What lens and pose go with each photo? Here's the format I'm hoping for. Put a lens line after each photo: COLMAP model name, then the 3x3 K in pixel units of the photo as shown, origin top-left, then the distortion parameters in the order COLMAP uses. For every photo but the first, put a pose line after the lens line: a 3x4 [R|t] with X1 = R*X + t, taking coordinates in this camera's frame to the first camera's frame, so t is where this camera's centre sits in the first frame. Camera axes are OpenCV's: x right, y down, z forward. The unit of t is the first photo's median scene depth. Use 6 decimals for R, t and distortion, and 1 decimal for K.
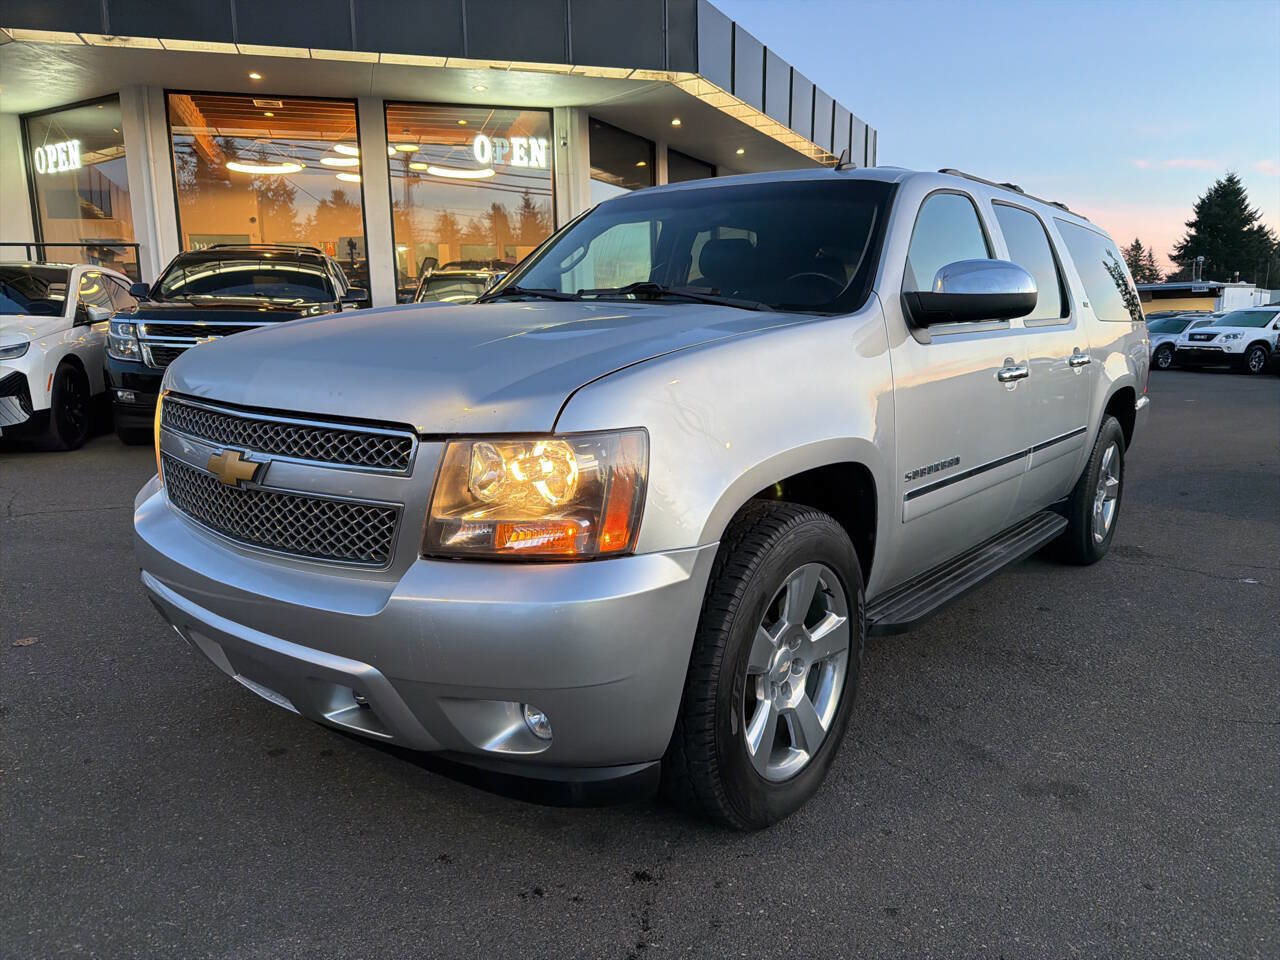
lens RADIAL K [[910.5, 0, 640.0], [0, 910.5, 480.0], [0, 0, 1]] dist [0.013663, -0.006628]
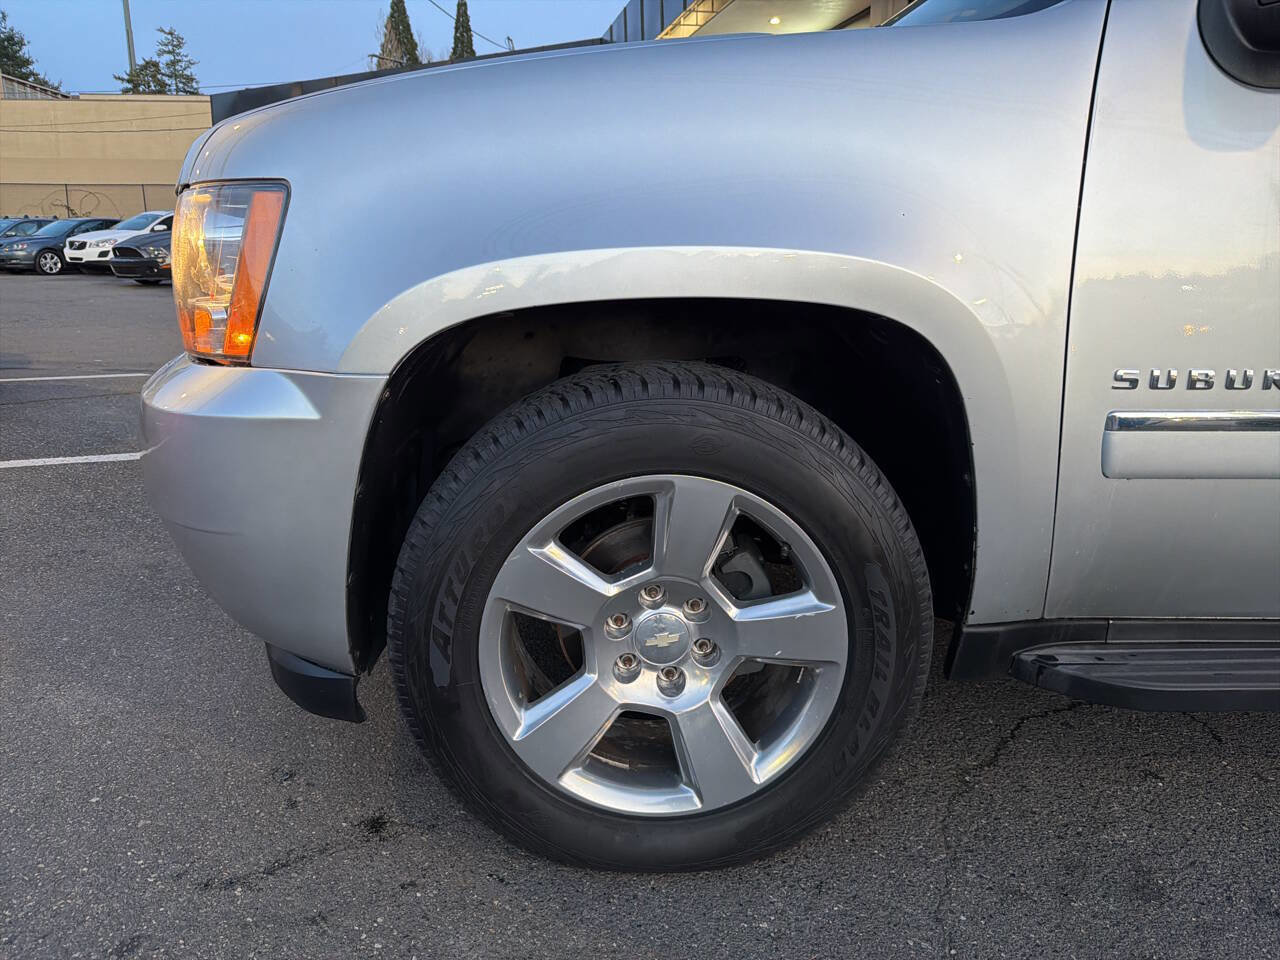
lens RADIAL K [[913.1, 0, 640.0], [0, 913.1, 480.0], [0, 0, 1]] dist [-0.000204, -0.001640]
pose [[0.652030, 0.199457, -0.731487, 0.104376], [-0.146412, 0.979741, 0.136640, 0.004017], [0.743922, 0.018005, 0.668024, 0.108216]]
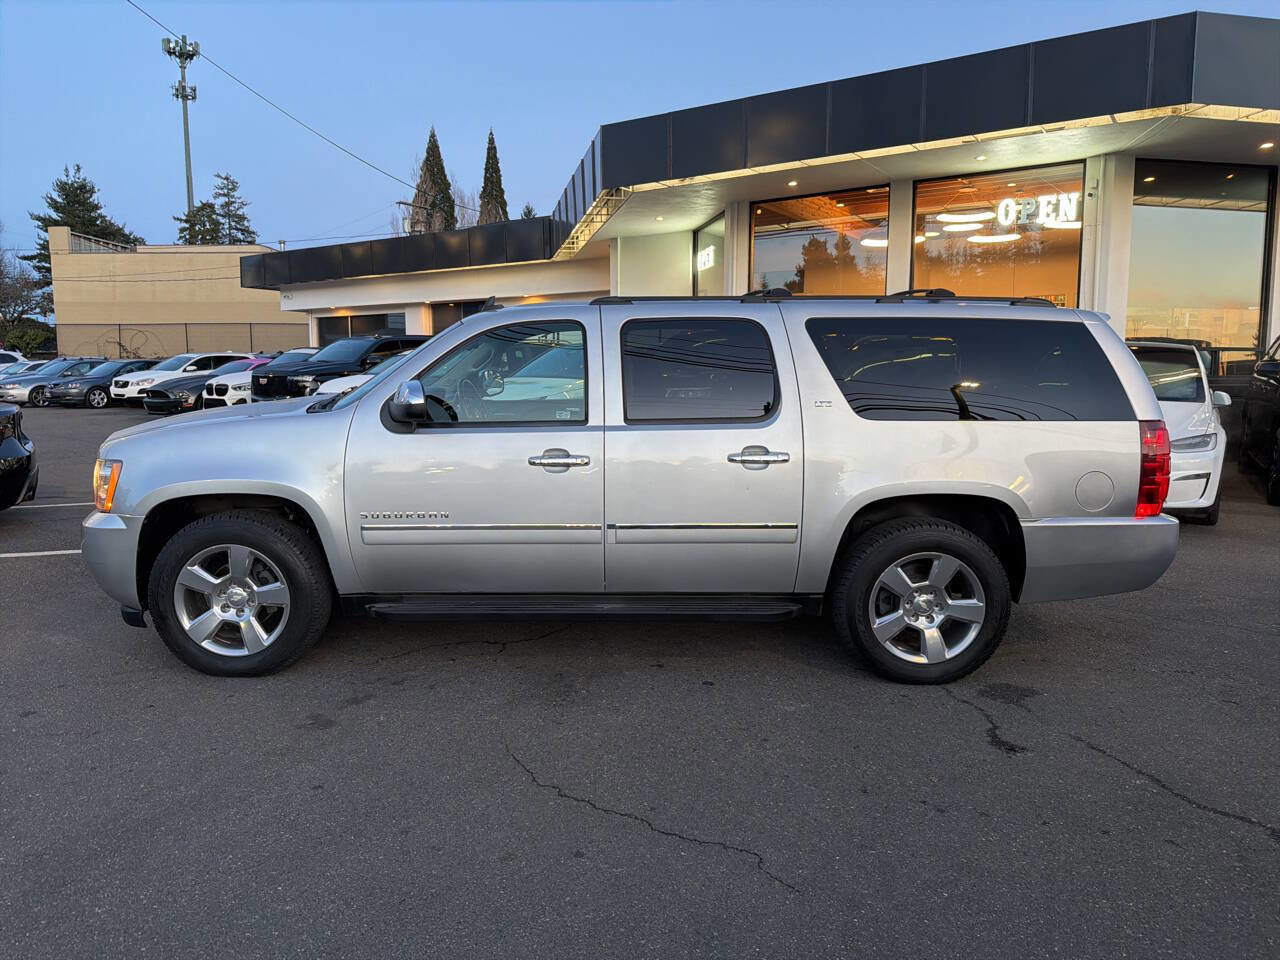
lens RADIAL K [[900.0, 0, 640.0], [0, 900.0, 480.0], [0, 0, 1]] dist [0.013646, -0.027526]
pose [[0.630351, 0.104896, -0.769191, 0.384925], [-0.136755, 0.990338, 0.022984, -0.035741], [0.764170, 0.090703, 0.638606, 0.078720]]
